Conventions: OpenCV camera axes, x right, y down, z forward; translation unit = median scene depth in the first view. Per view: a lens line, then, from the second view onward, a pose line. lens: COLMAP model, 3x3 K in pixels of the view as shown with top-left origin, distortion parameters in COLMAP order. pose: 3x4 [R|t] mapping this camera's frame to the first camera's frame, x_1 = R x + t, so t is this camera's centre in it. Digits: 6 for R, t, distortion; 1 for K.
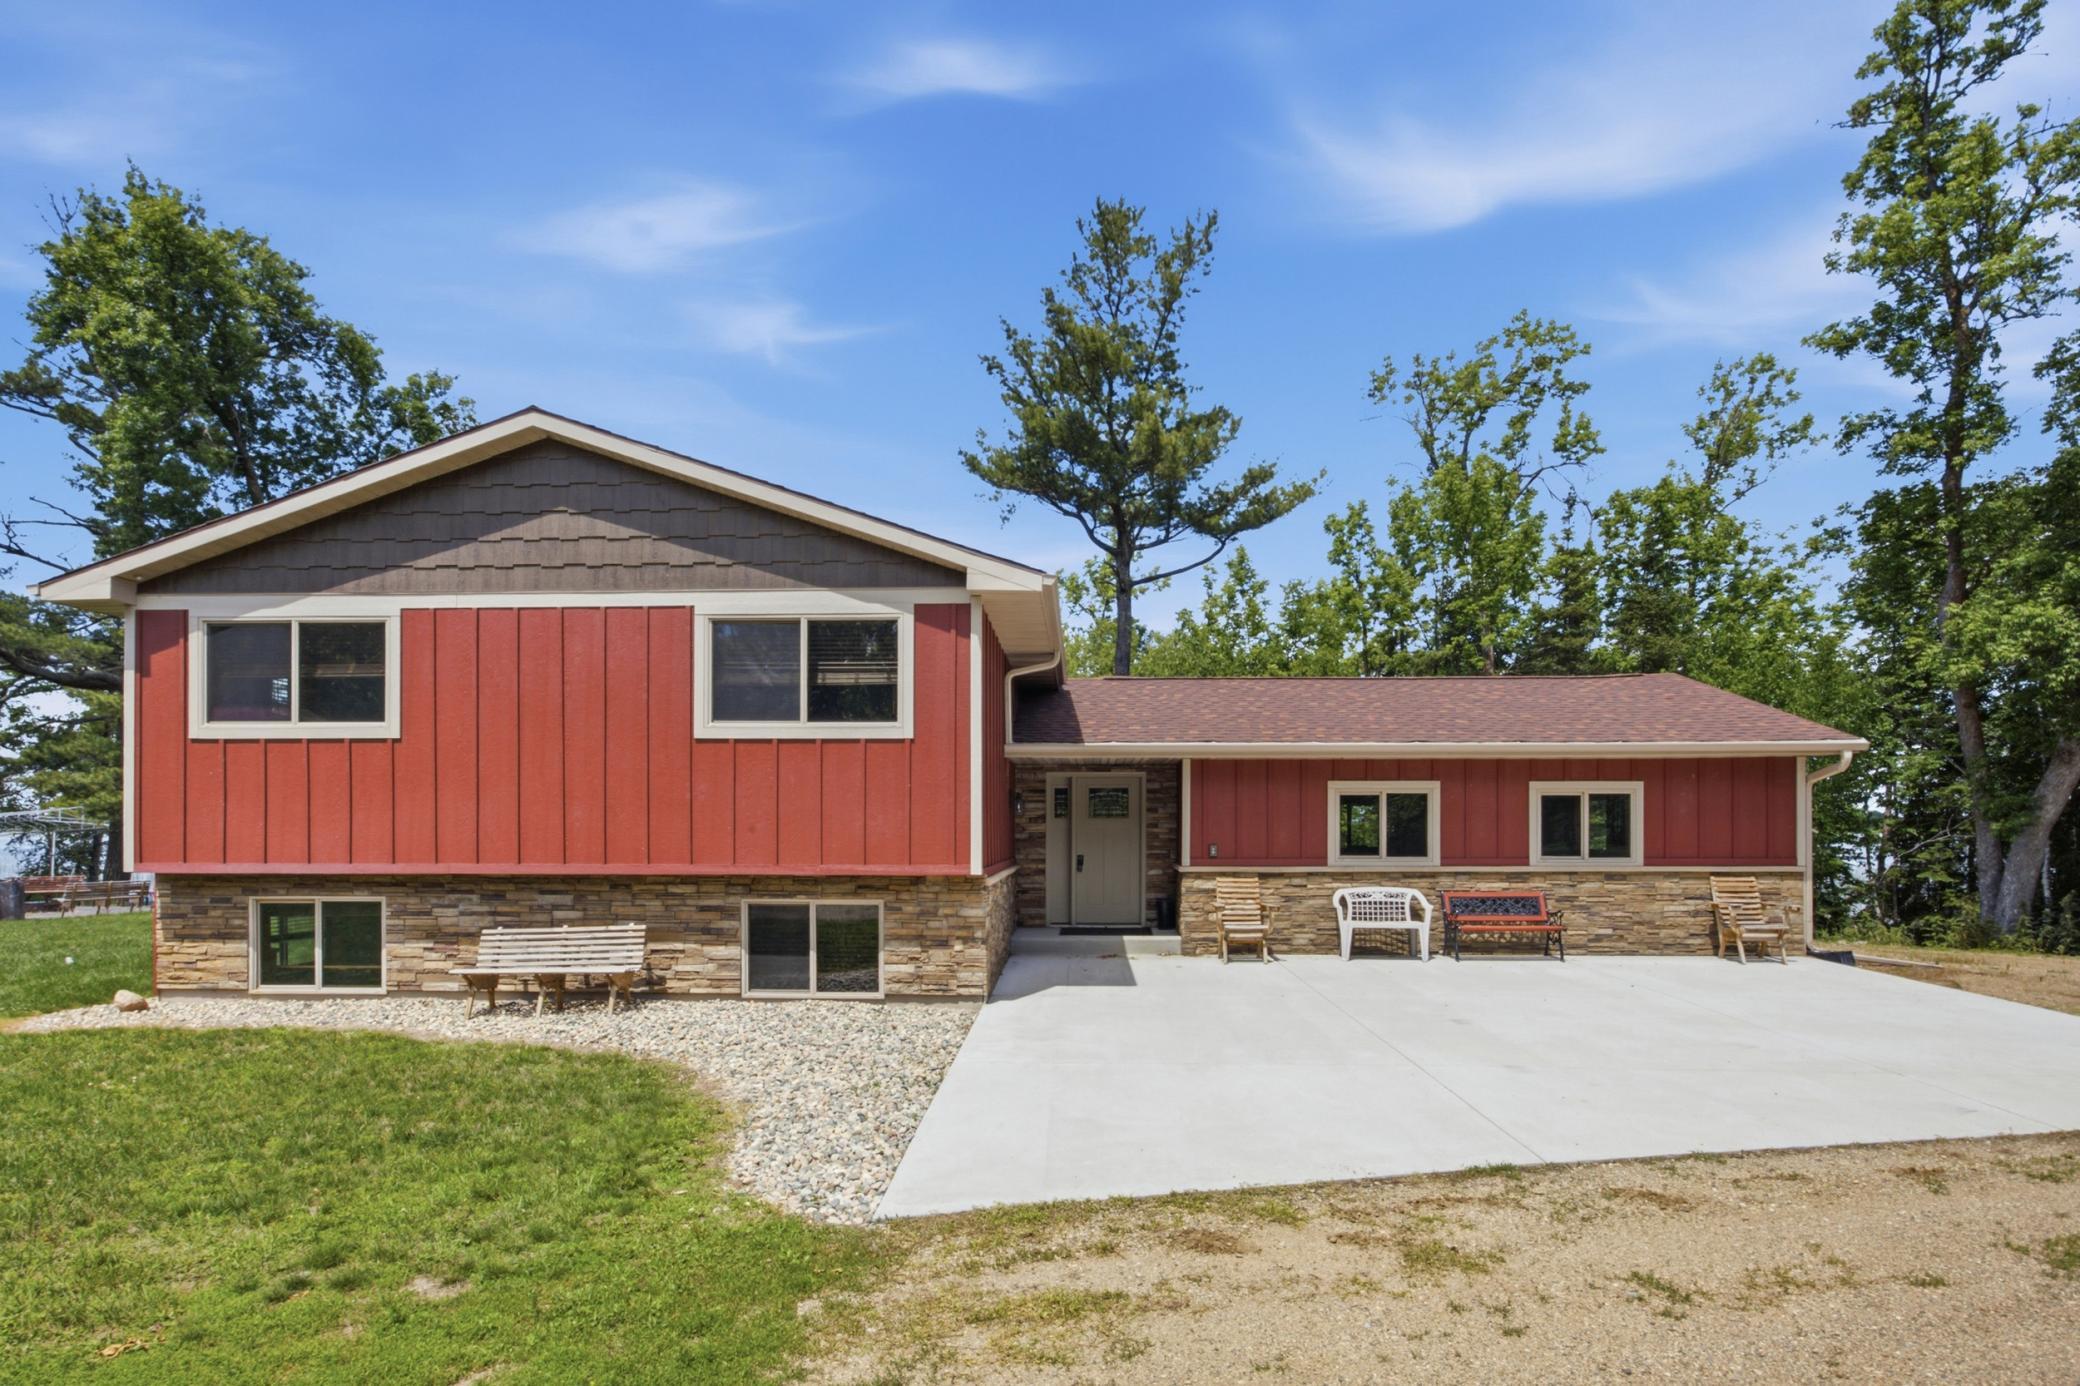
lens RADIAL K [[1099.4, 0, 1075.3], [0, 1099.4, 810.9], [0, 0, 1]] dist [-0.024313, 0.012186]
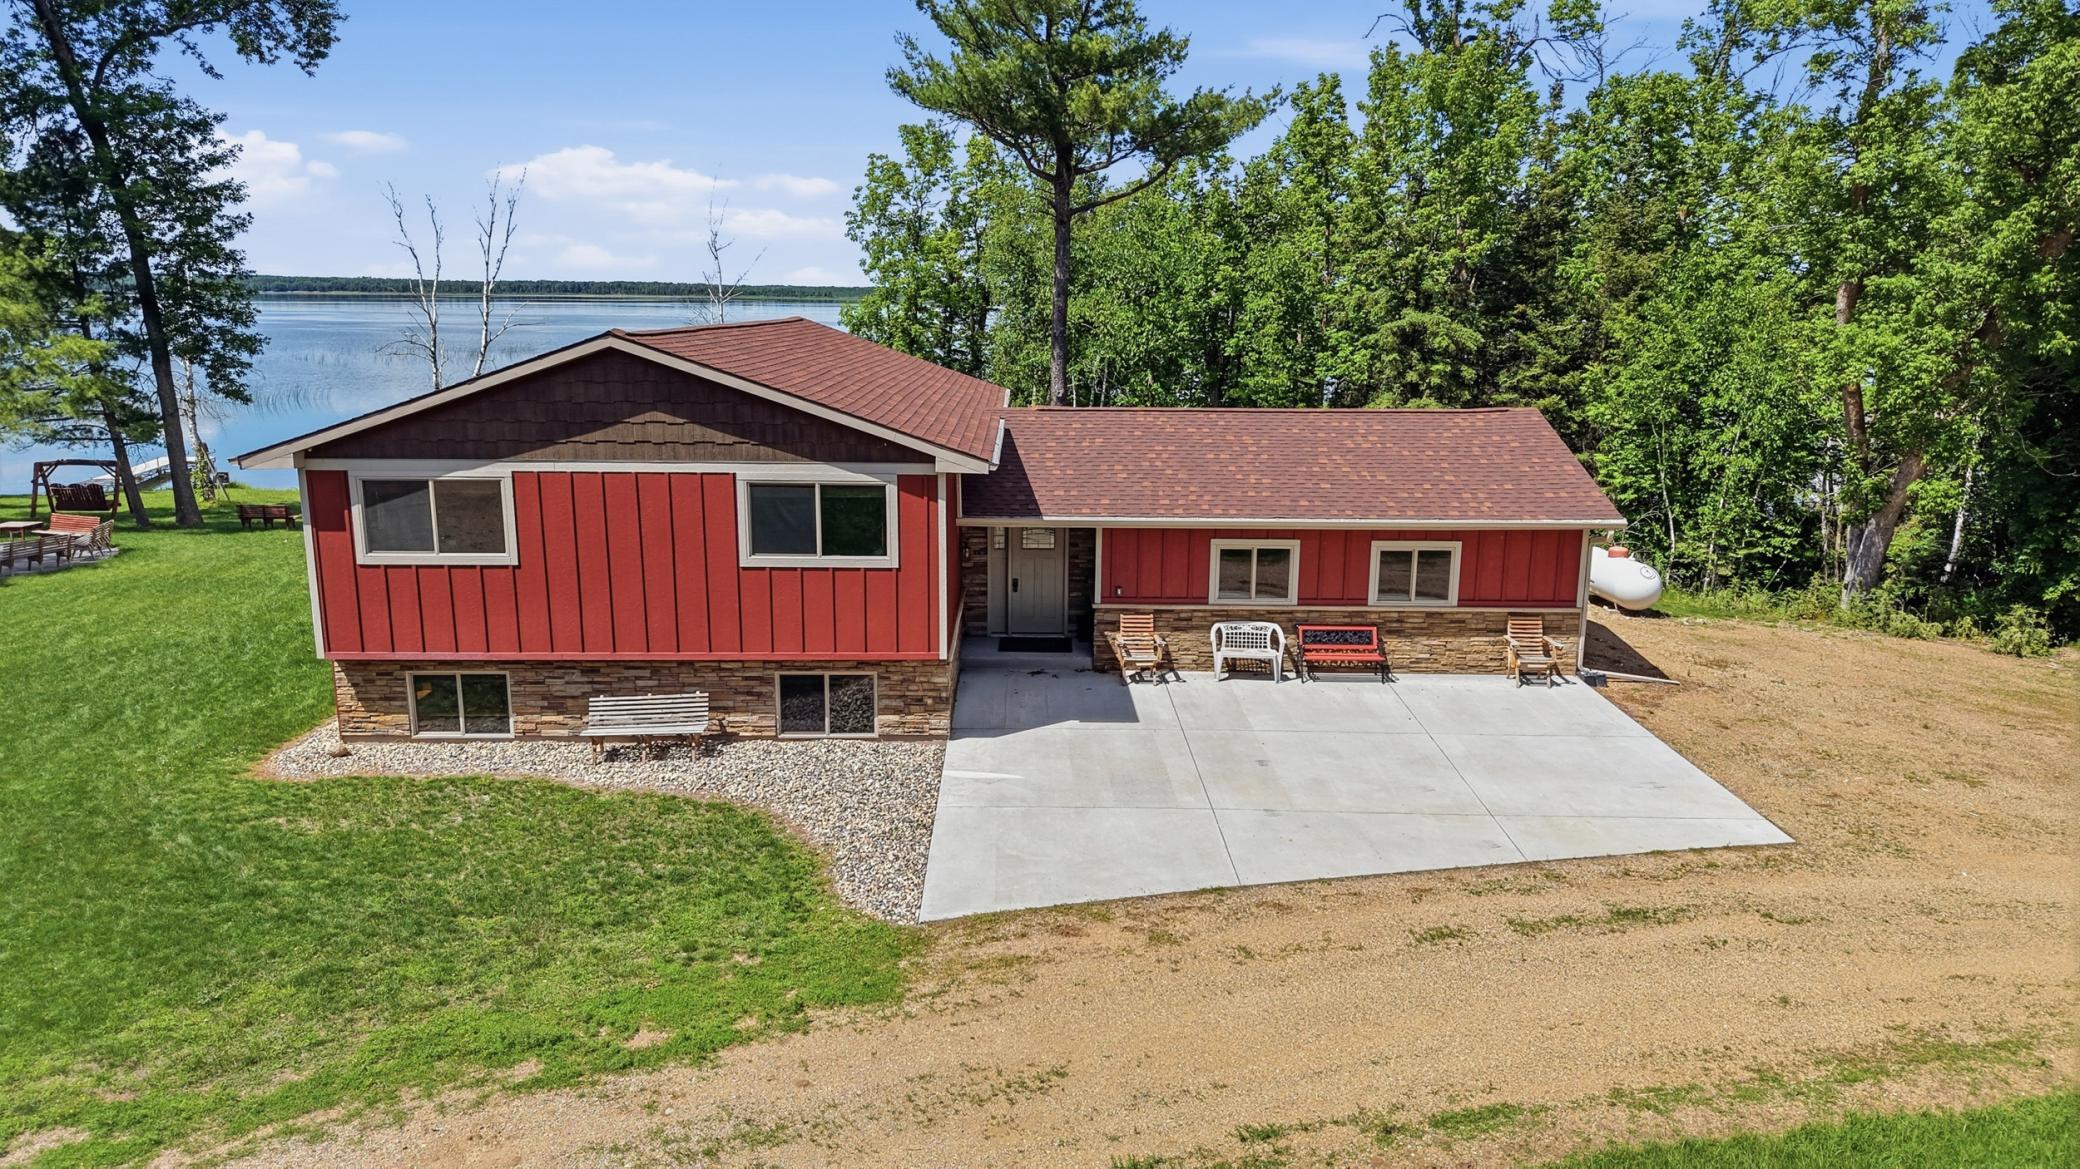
lens RADIAL K [[1430.2, 0, 1097.2], [0, 1430.2, 598.2], [0, 0, 1]] dist [0.053074, -0.029070]
pose [[0.998353, 0.001255, 0.057350, 0.004499], [-0.014164, 0.974197, 0.225256, -0.446133], [-0.055587, -0.225697, 0.972610, -0.819308]]
